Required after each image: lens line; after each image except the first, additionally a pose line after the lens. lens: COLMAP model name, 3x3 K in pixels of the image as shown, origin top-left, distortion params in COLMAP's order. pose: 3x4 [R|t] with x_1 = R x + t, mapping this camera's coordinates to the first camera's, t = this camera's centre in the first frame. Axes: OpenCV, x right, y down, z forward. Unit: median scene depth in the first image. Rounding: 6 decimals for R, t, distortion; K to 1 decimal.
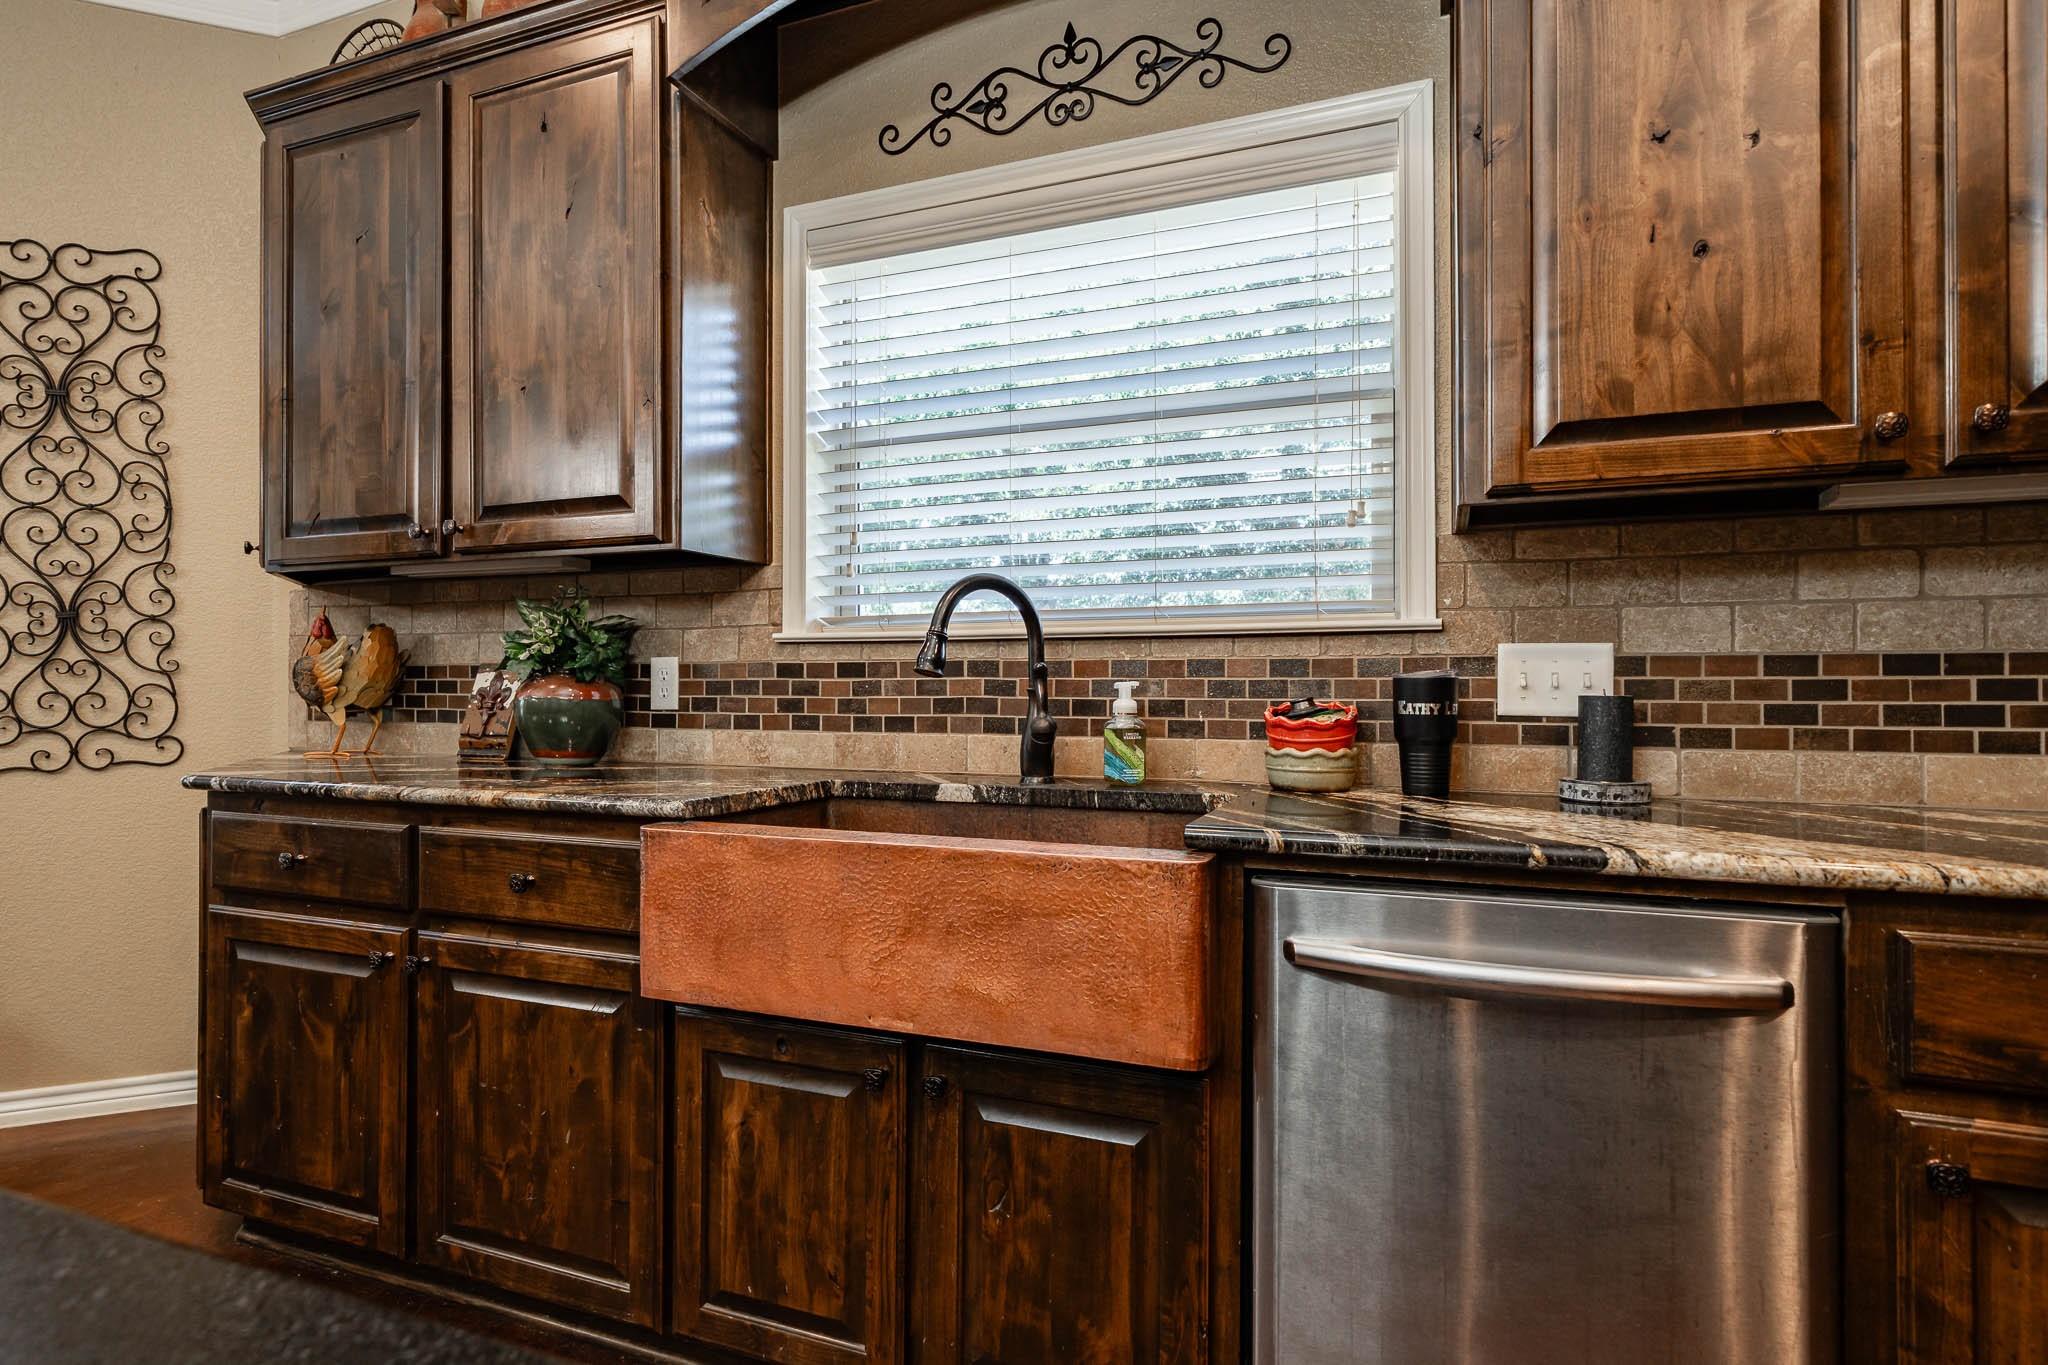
lens RADIAL K [[1078.0, 0, 973.9], [0, 1078.0, 681.0], [0, 0, 1]] dist [0.001420, 0.000105]
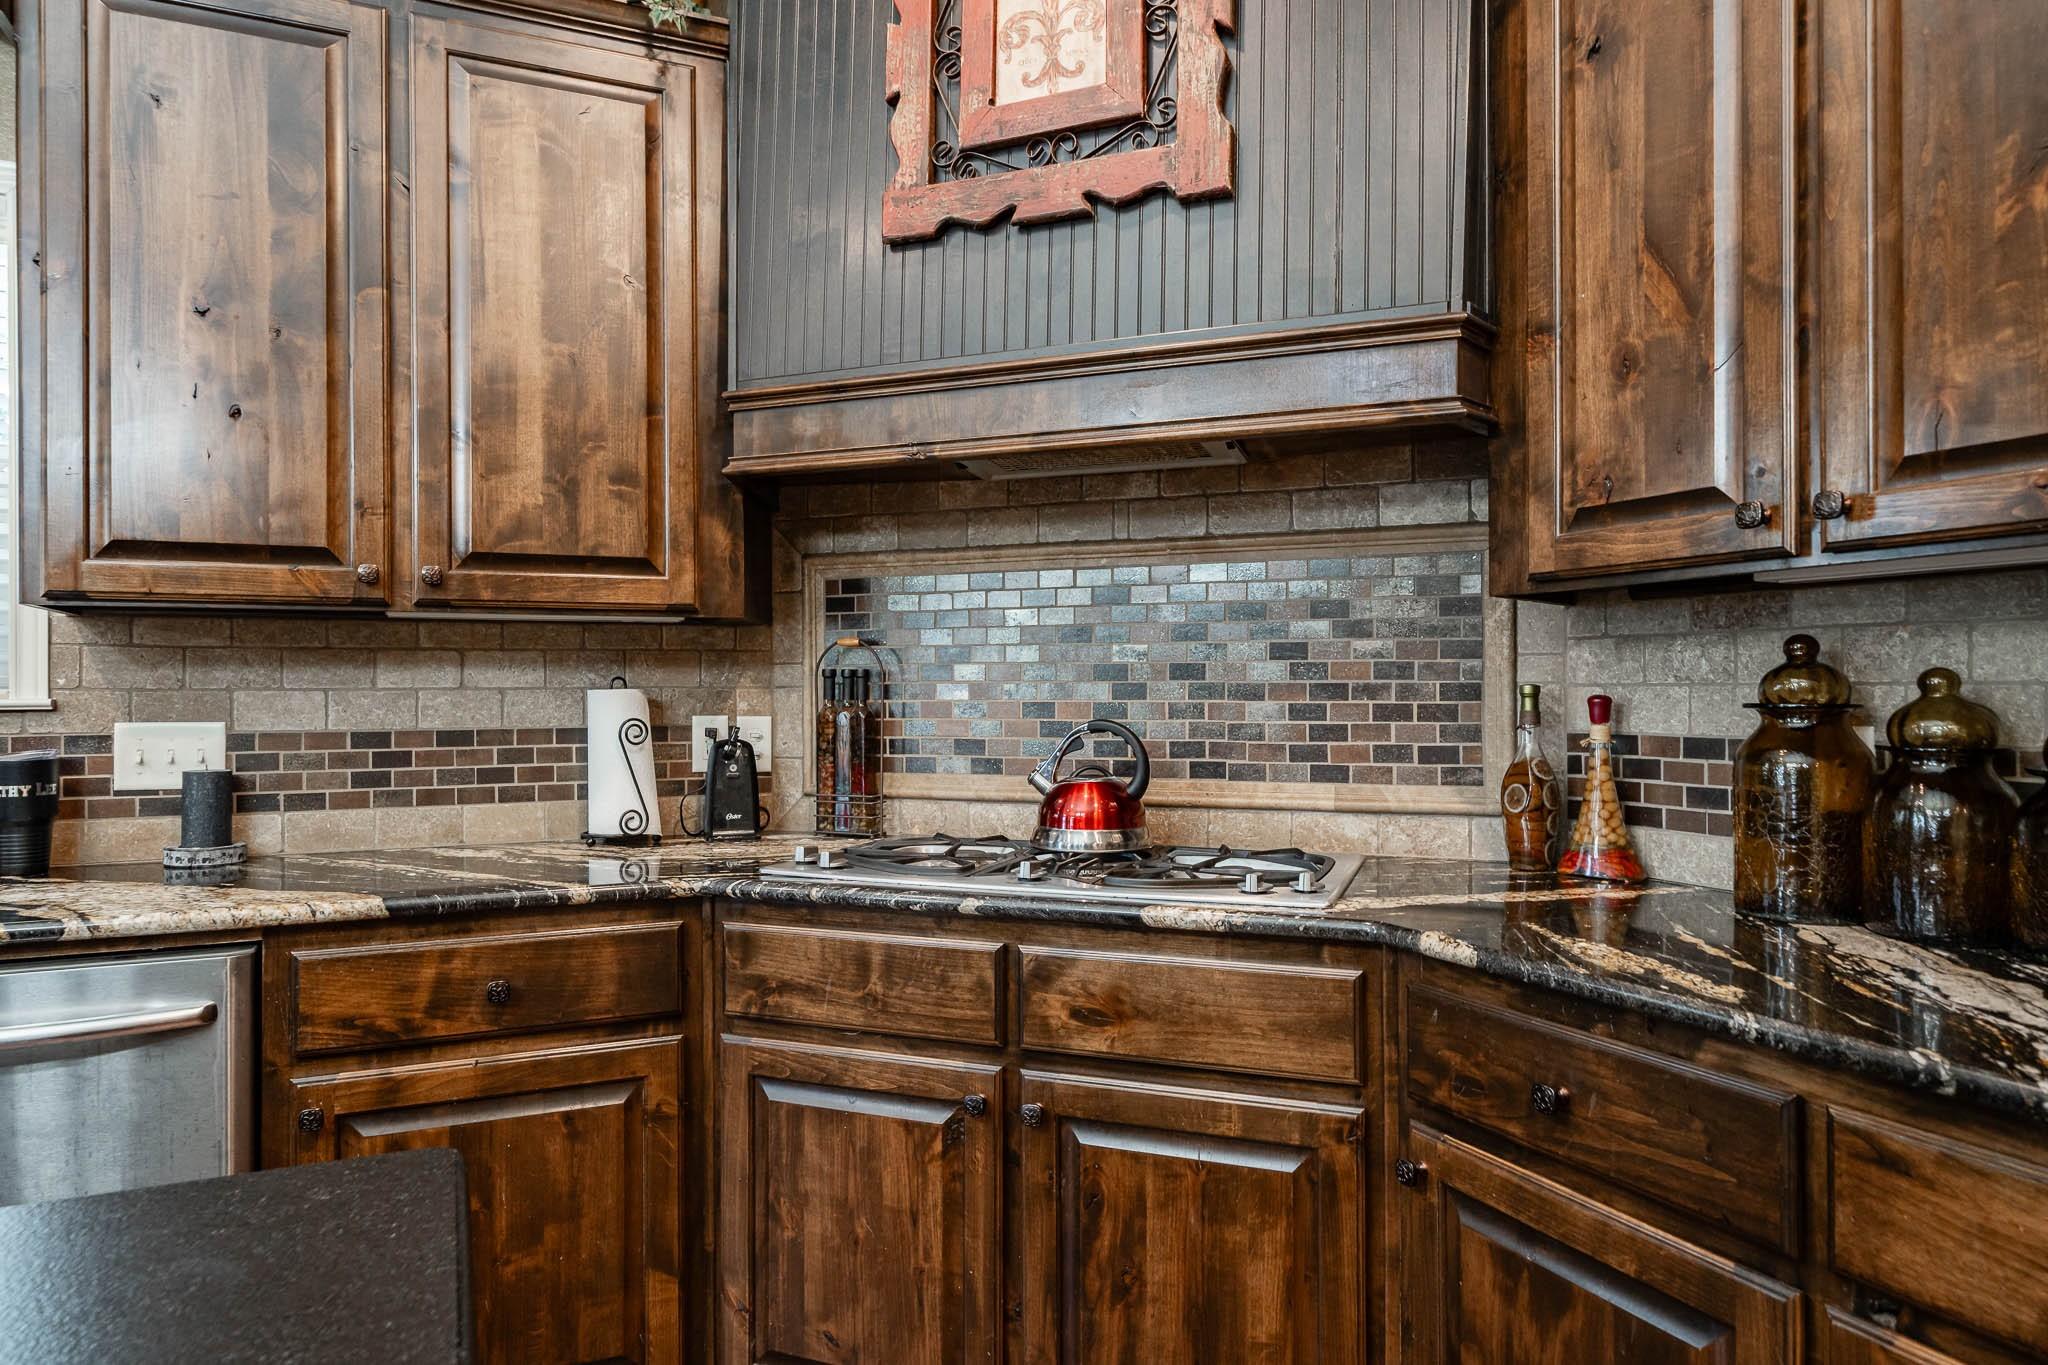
lens RADIAL K [[1270.1, 0, 1016.9], [0, 1270.1, 690.9], [0, 0, 1]] dist [-0.001367, 0.000325]
pose [[0.675798, -0.003906, 0.737076, 0.187920], [0.000823, 0.999989, 0.004545, -0.080216], [-0.737086, -0.002465, 0.675794, -0.560723]]
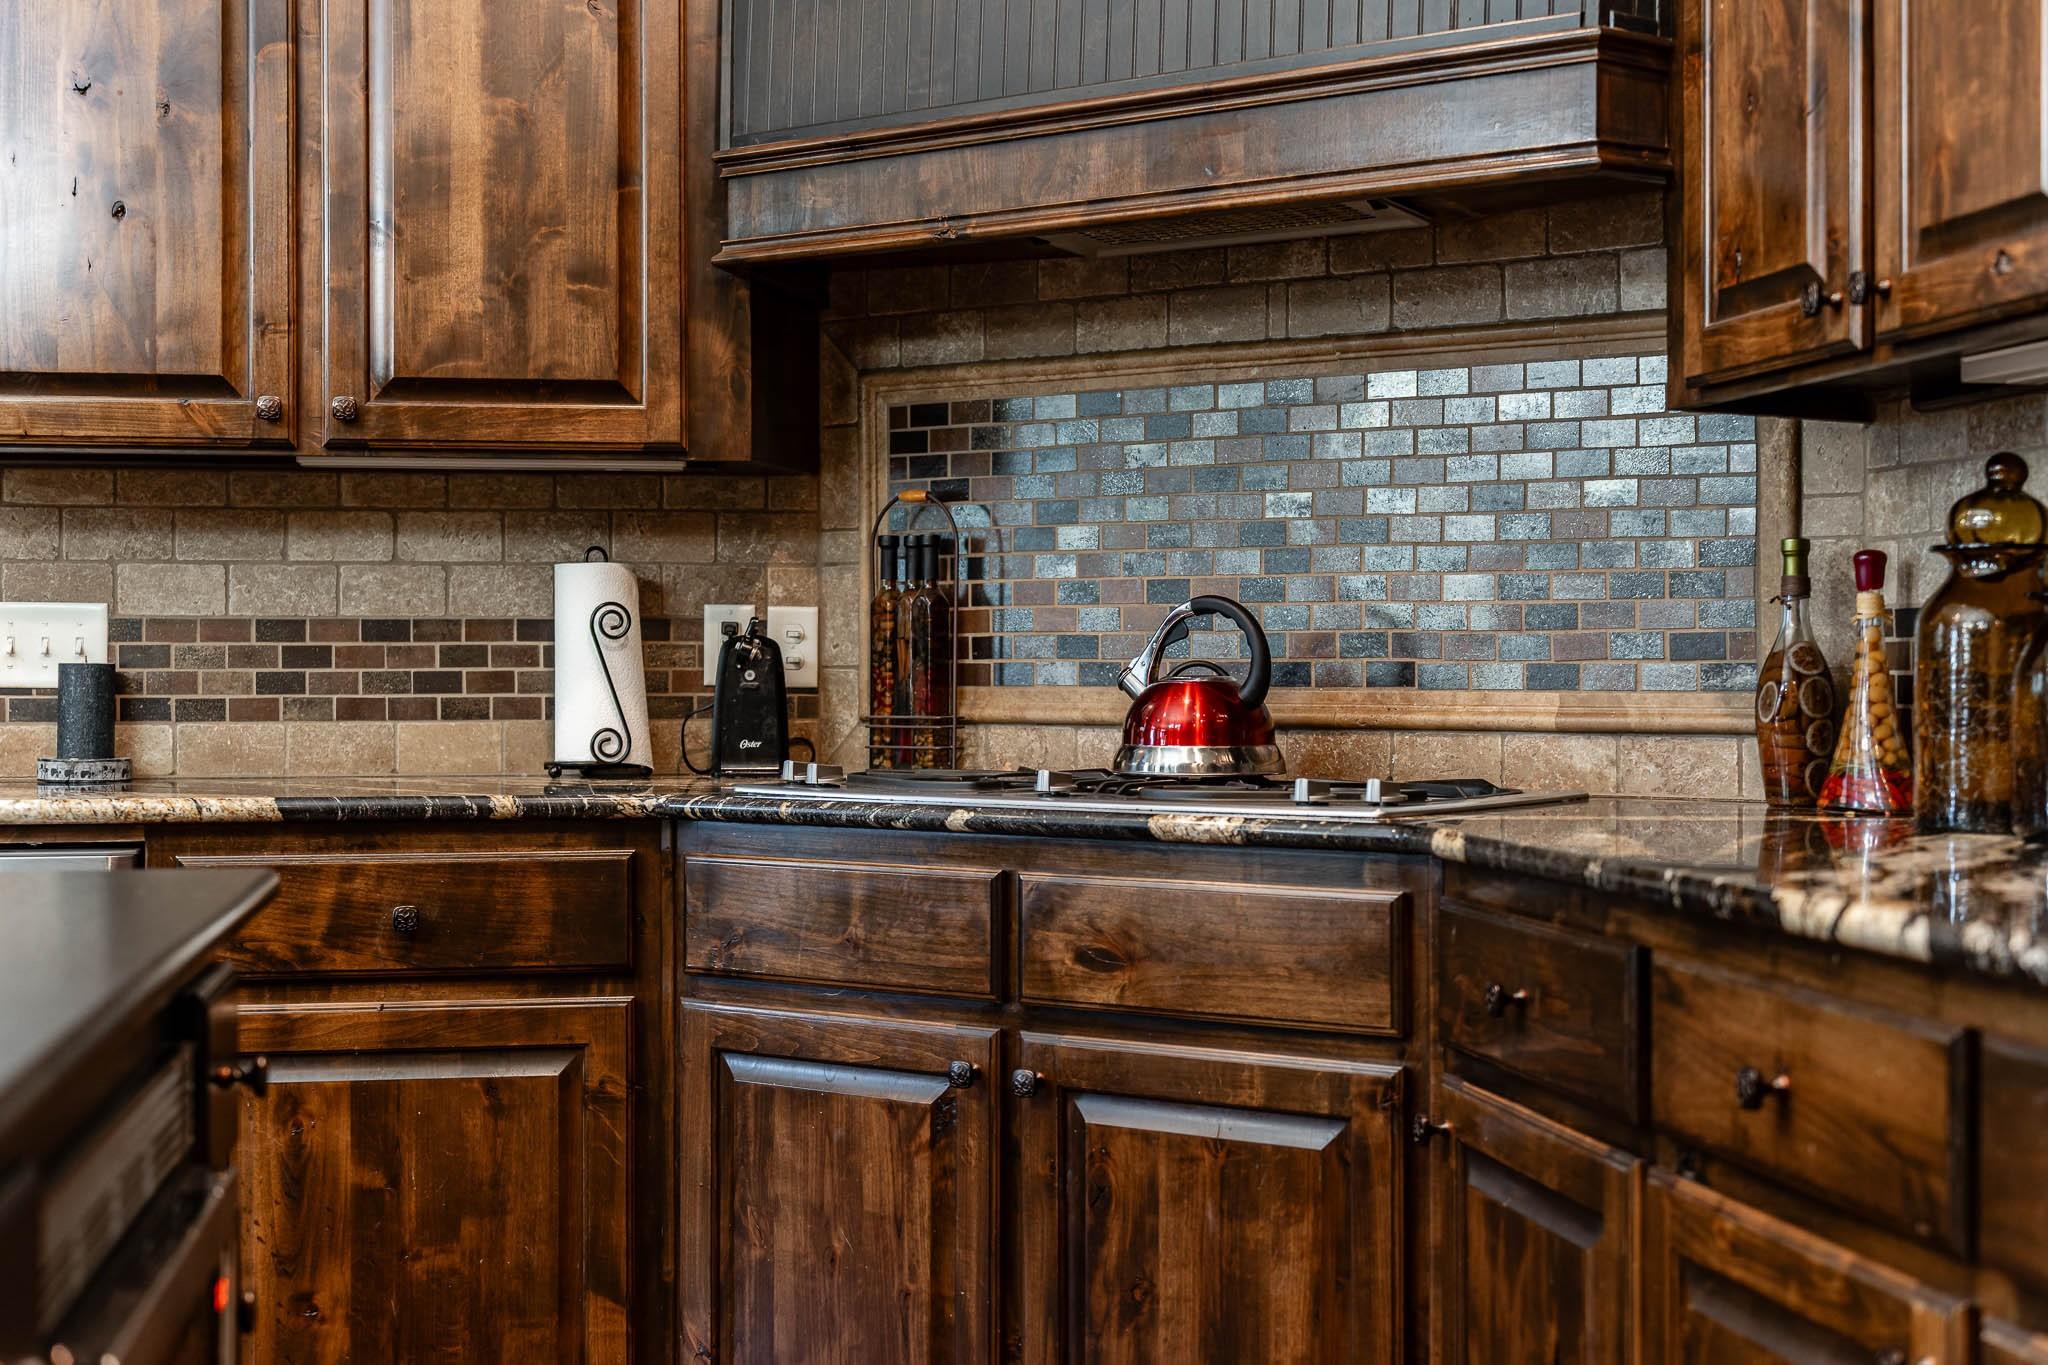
lens RADIAL K [[2813.7, 0, 1024.6], [0, 2813.7, 673.2], [0, 0, 1]] dist [0.001867, 0.000000]
pose [[0.833879, -0.003822, 0.551933, -0.053373], [-0.001636, 0.999955, 0.009396, -0.001404], [-0.551944, -0.008738, 0.833835, -1.442742]]
